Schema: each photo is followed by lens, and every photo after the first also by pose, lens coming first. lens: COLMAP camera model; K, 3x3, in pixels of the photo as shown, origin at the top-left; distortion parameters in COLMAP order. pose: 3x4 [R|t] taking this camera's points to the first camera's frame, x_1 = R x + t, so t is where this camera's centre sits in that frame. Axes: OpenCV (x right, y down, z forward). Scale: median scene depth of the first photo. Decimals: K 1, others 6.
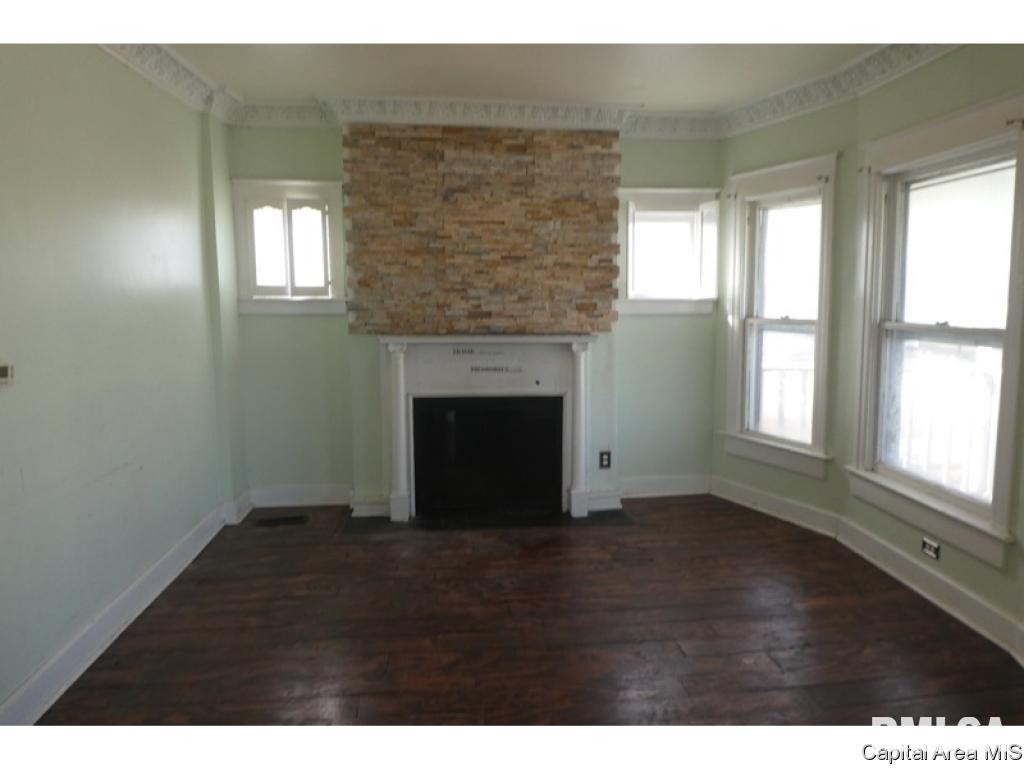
lens RADIAL K [[744.5, 0, 520.5], [0, 744.5, 382.5], [0, 0, 1]] dist [-0.021435, 0.000703]
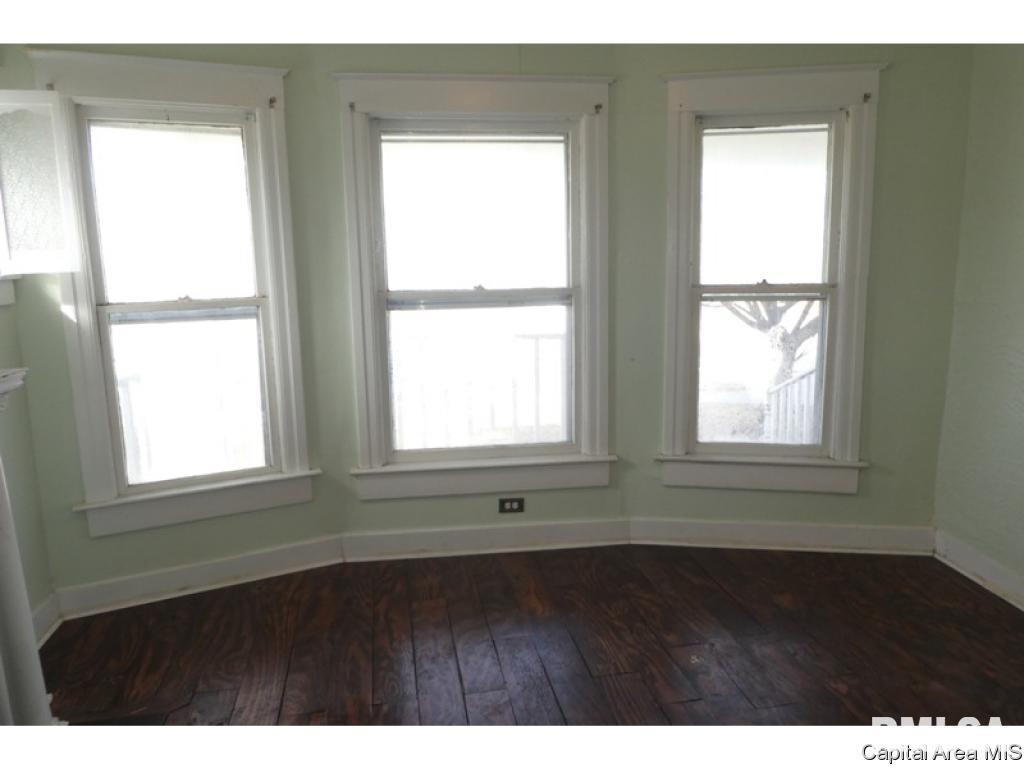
lens RADIAL K [[744.5, 0, 520.5], [0, 744.5, 382.5], [0, 0, 1]] dist [-0.021435, 0.000703]
pose [[-0.052200, -0.175927, 0.983018, -0.376254], [0.132689, 0.974410, 0.181433, -0.111320], [-0.989782, 0.139907, -0.027520, 0.849797]]
